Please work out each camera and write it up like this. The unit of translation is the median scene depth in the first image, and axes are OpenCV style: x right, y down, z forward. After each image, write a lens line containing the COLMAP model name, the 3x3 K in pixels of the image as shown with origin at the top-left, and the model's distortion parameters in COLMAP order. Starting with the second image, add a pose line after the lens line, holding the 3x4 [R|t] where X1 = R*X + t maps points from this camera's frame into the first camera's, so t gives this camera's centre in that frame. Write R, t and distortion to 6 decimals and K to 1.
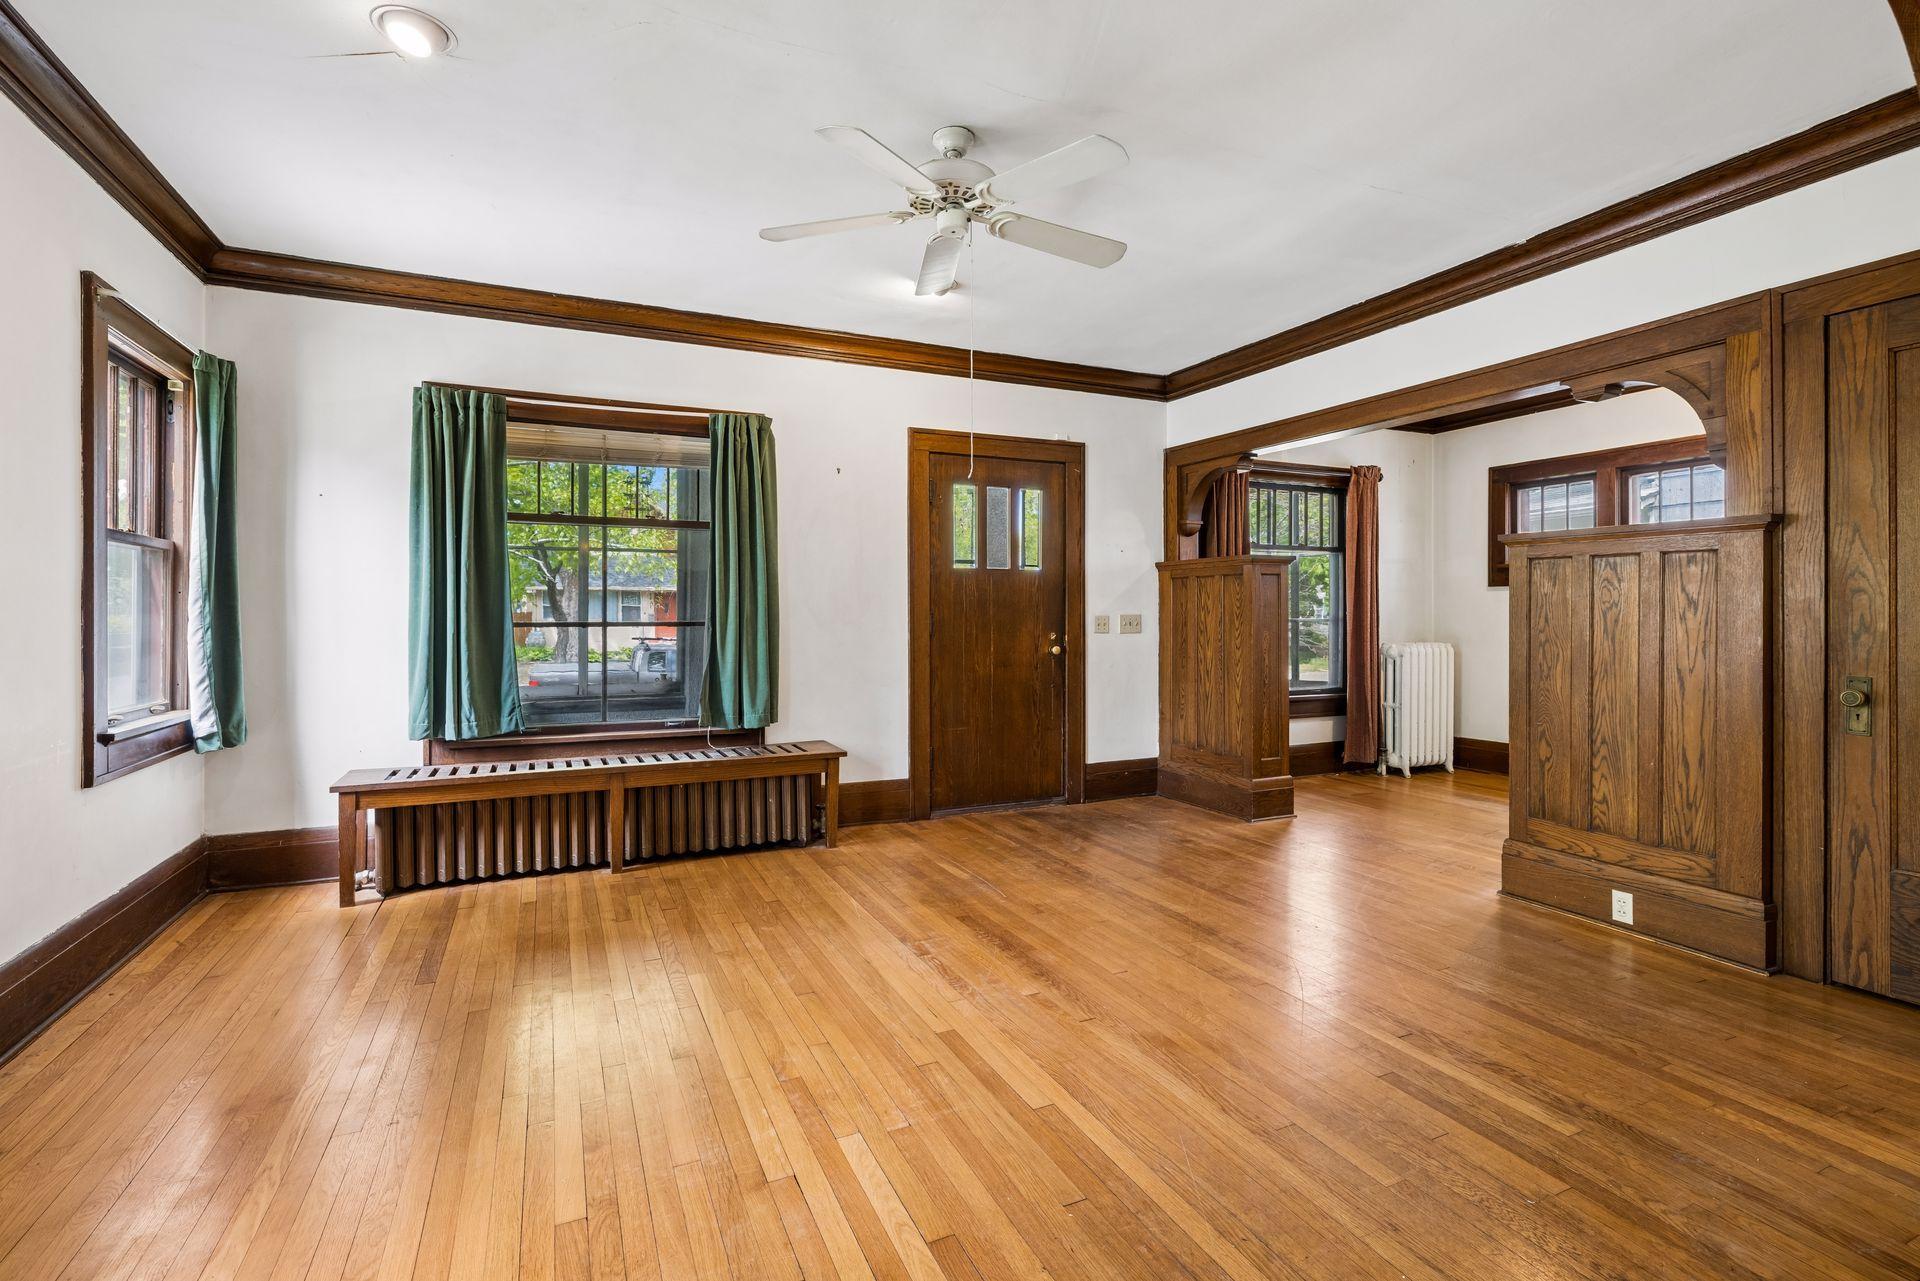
lens RADIAL K [[895.4, 0, 974.5], [0, 895.4, 612.5], [0, 0, 1]] dist [-0.004171, 0.001011]
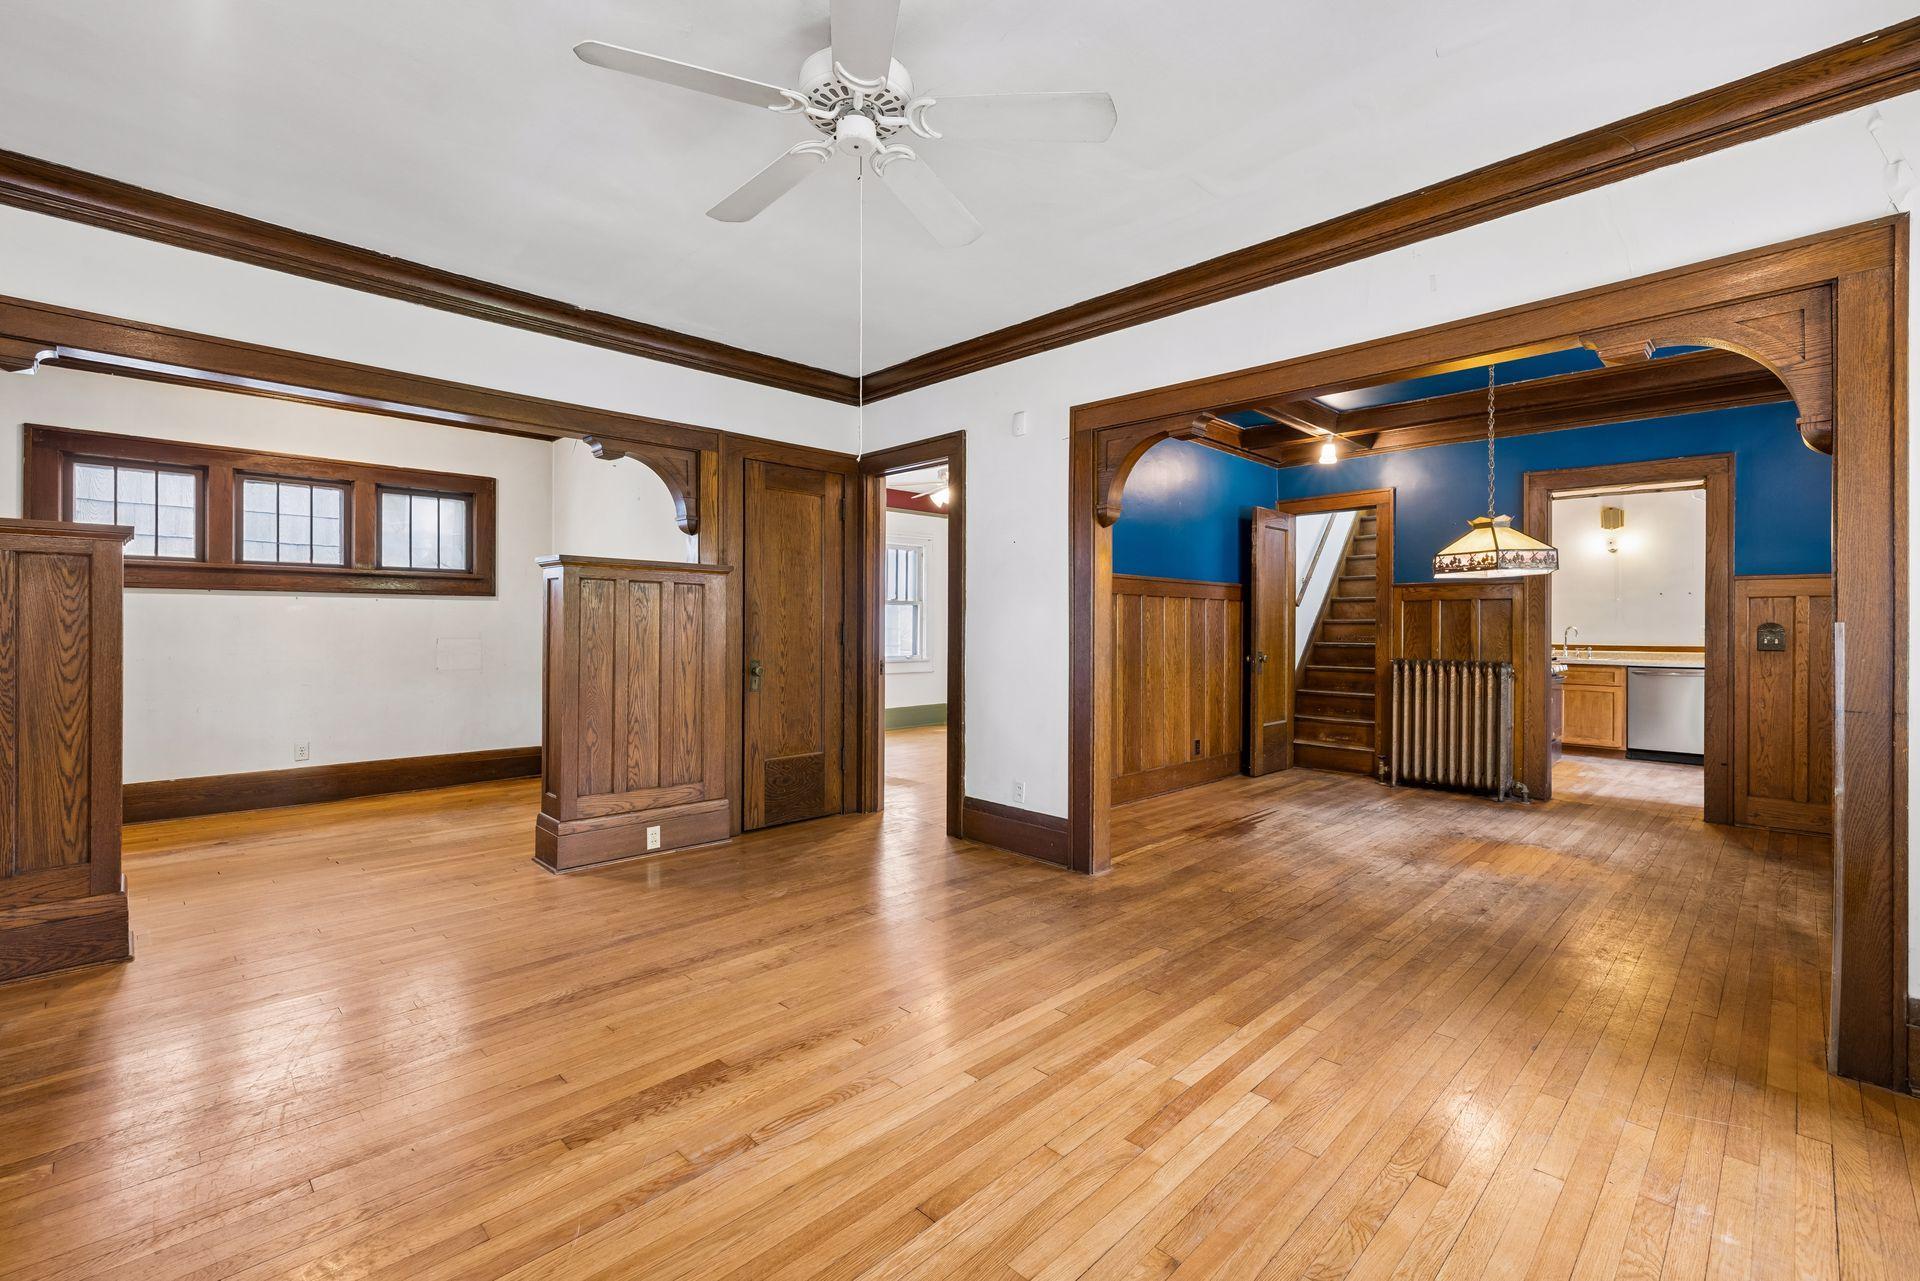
lens RADIAL K [[811.4, 0, 966.5], [0, 811.4, 626.2], [0, 0, 1]] dist [0.002679, -0.000415]
pose [[-0.331037, -0.000727, 0.943618, -0.559052], [-0.007448, 0.999971, -0.001842, 0.001700], [-0.943589, -0.007638, -0.331032, 0.870754]]
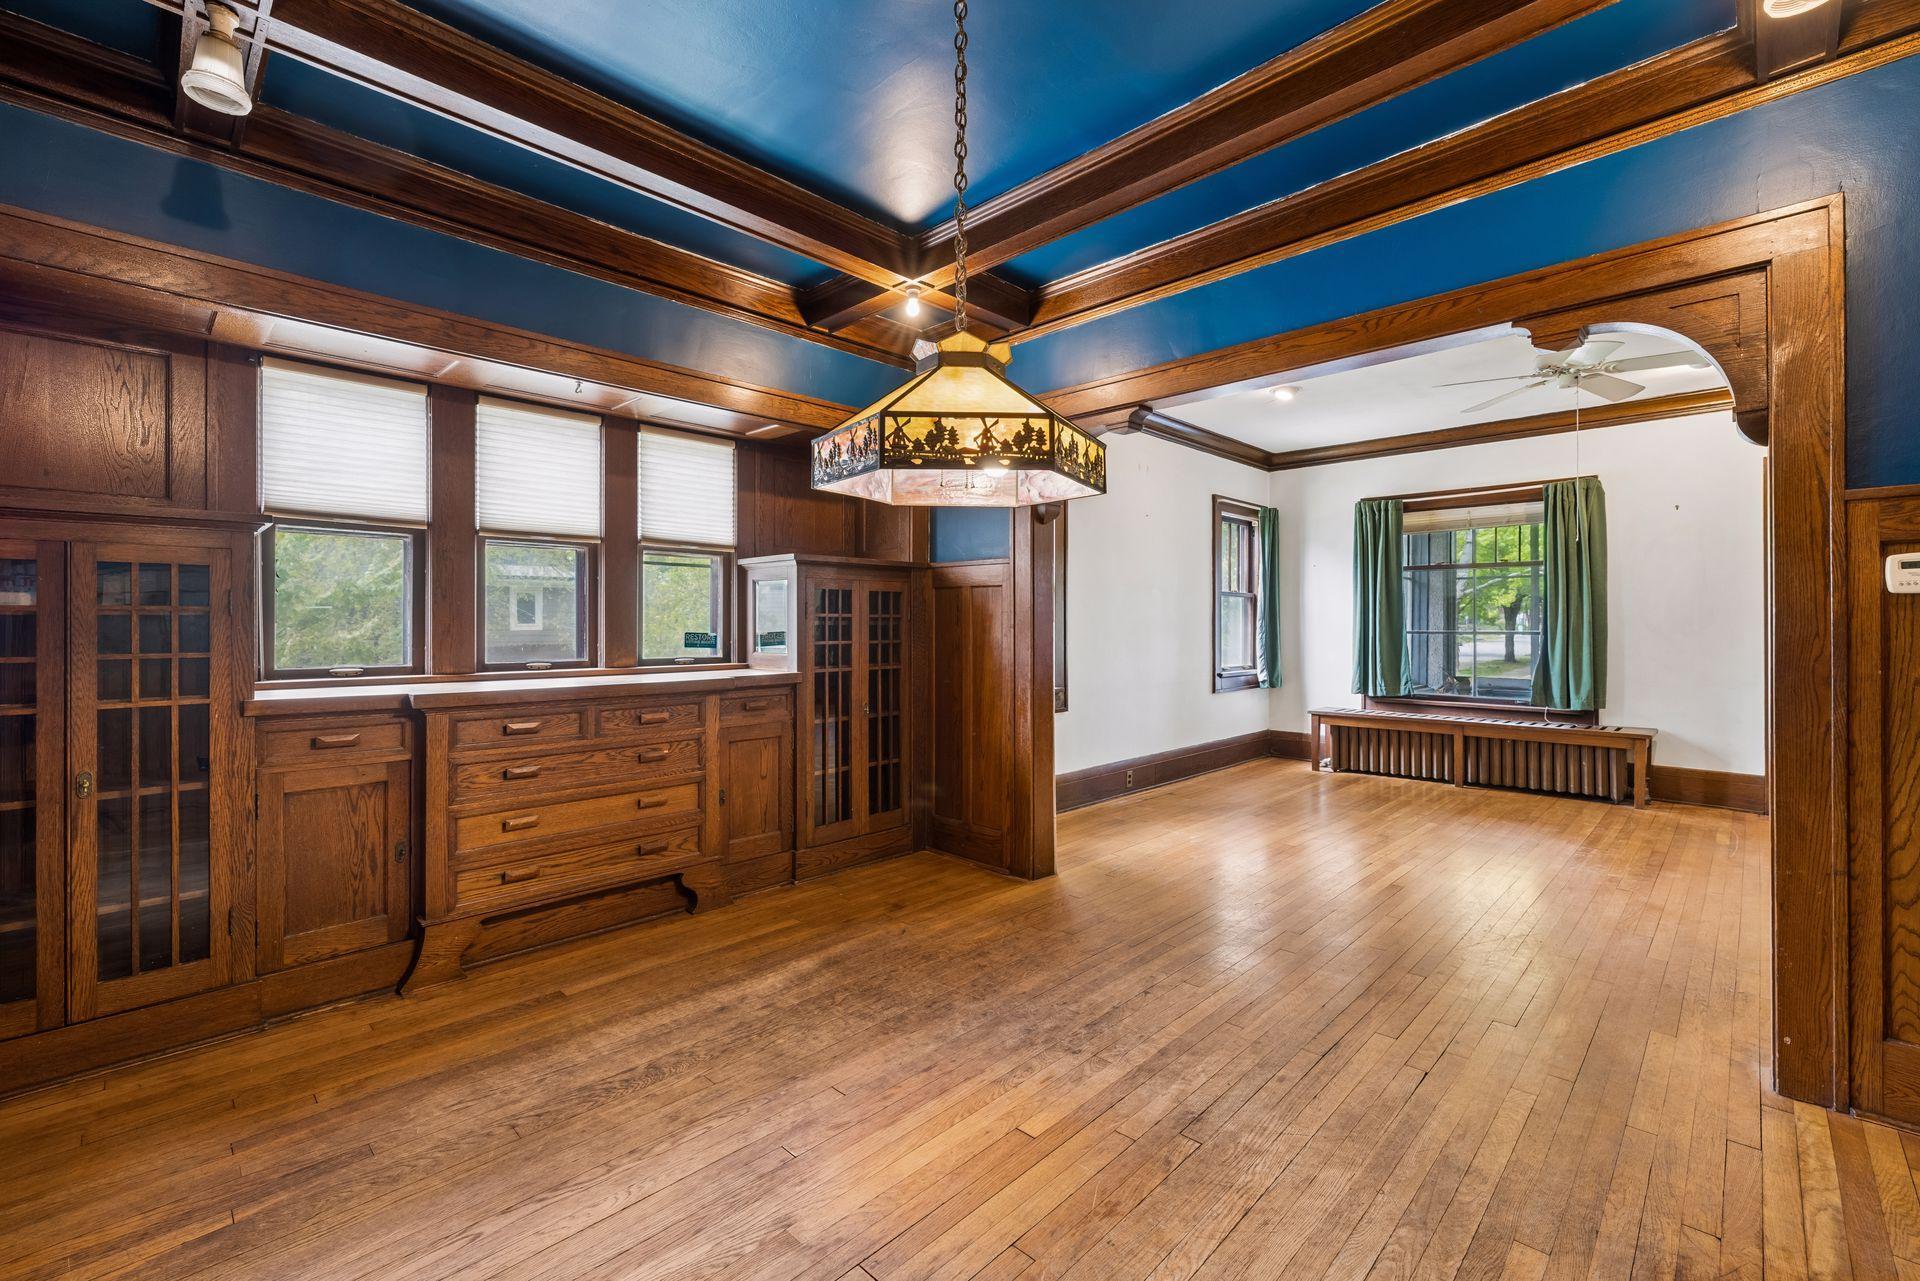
lens RADIAL K [[811.4, 0, 959.0], [0, 811.4, 623.7], [0, 0, 1]] dist [0.002679, -0.000415]
pose [[0.341704, -0.000647, -0.939808, 0.705326], [0.002347, 0.999997, 0.000164, -0.005424], [0.939805, -0.002262, 0.341704, -0.361392]]
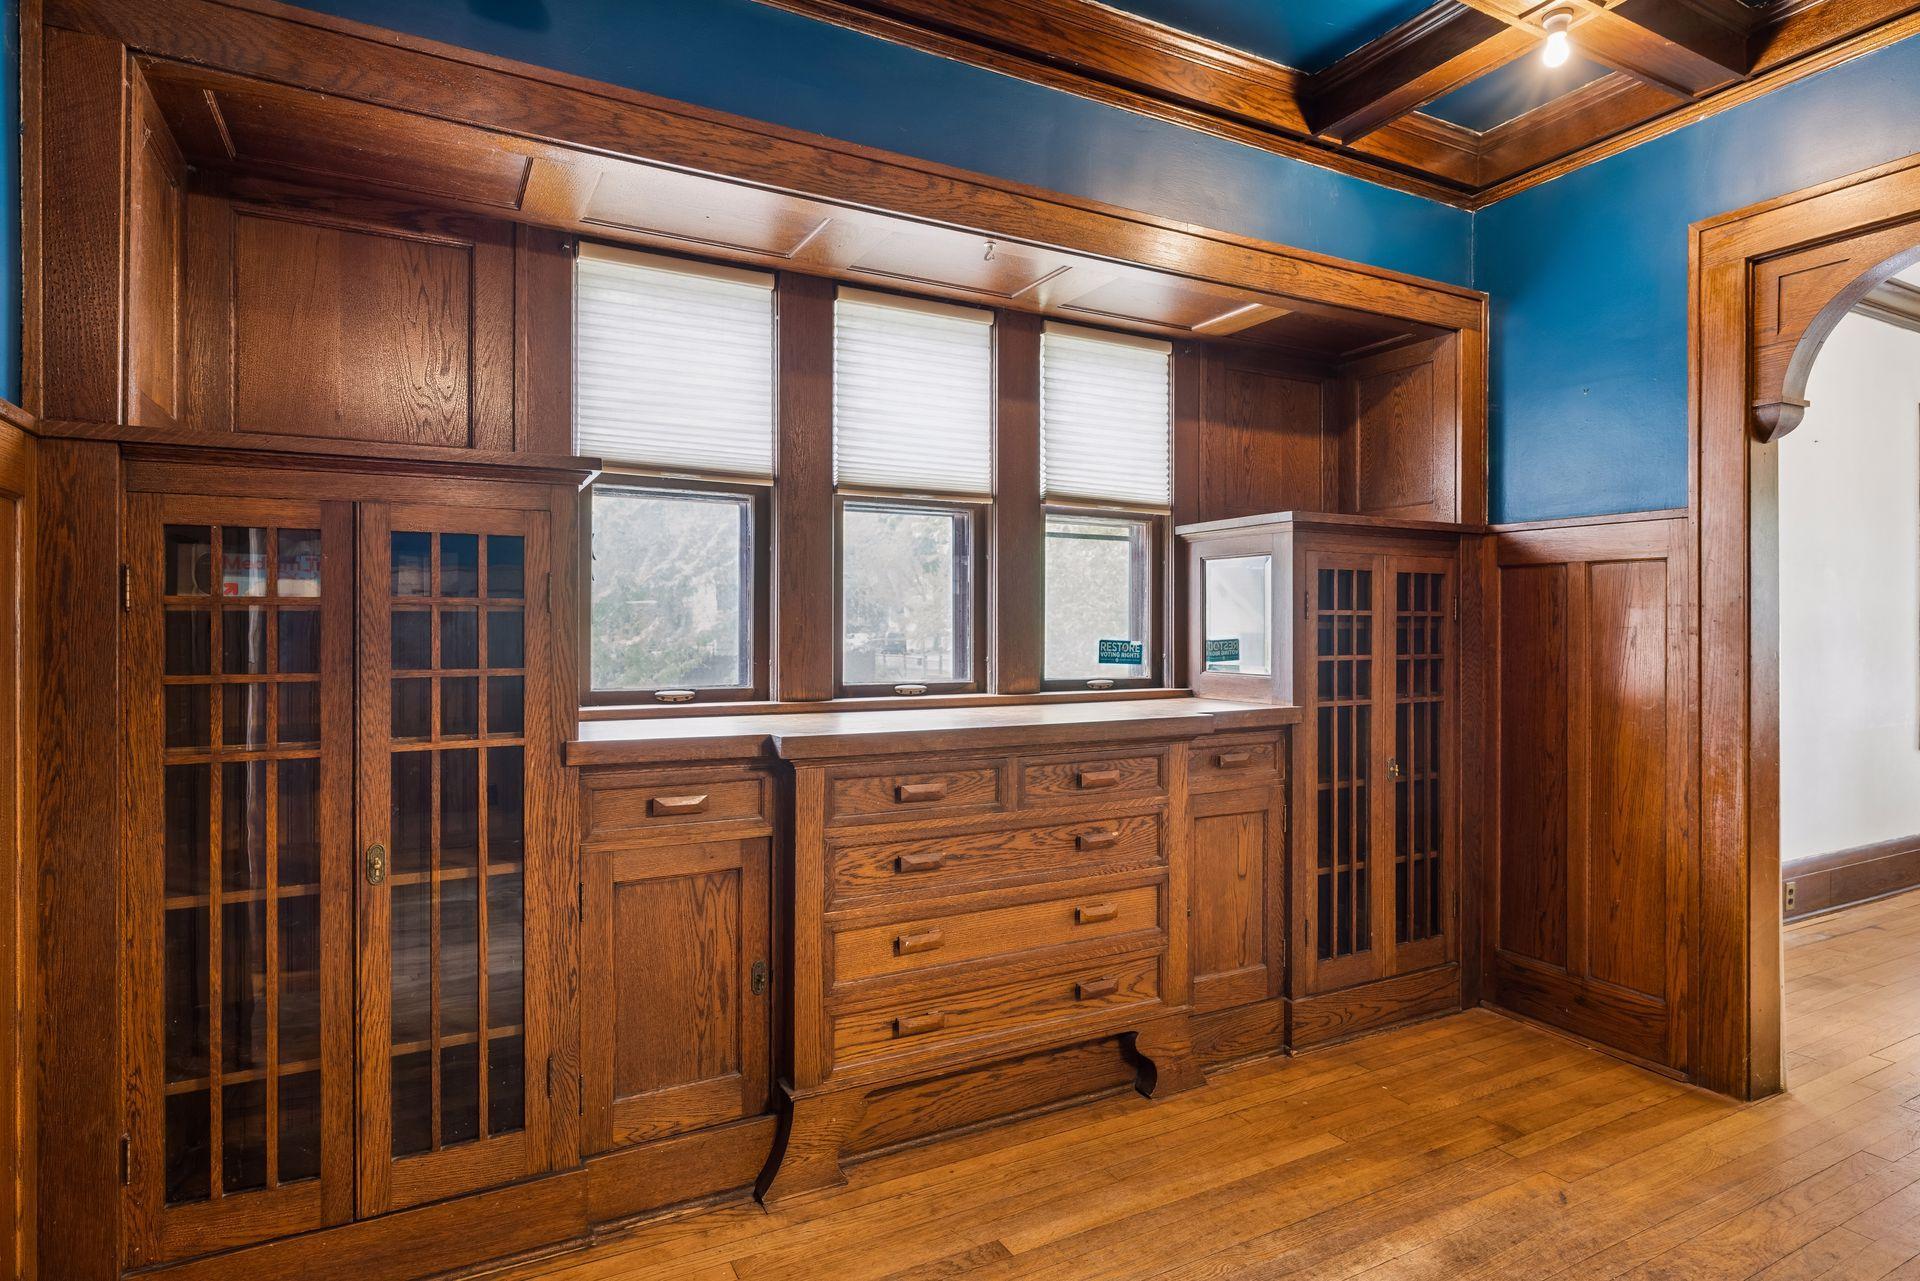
lens RADIAL K [[1008.2, 0, 955.9], [0, 1008.2, 628.7], [0, 0, 1]] dist [-0.003826, 0.002249]
pose [[0.039973, -0.000063, -0.999201, 0.446922], [0.001002, 0.999999, -0.000023, -0.004401], [0.999200, -0.001000, 0.039973, -0.487881]]
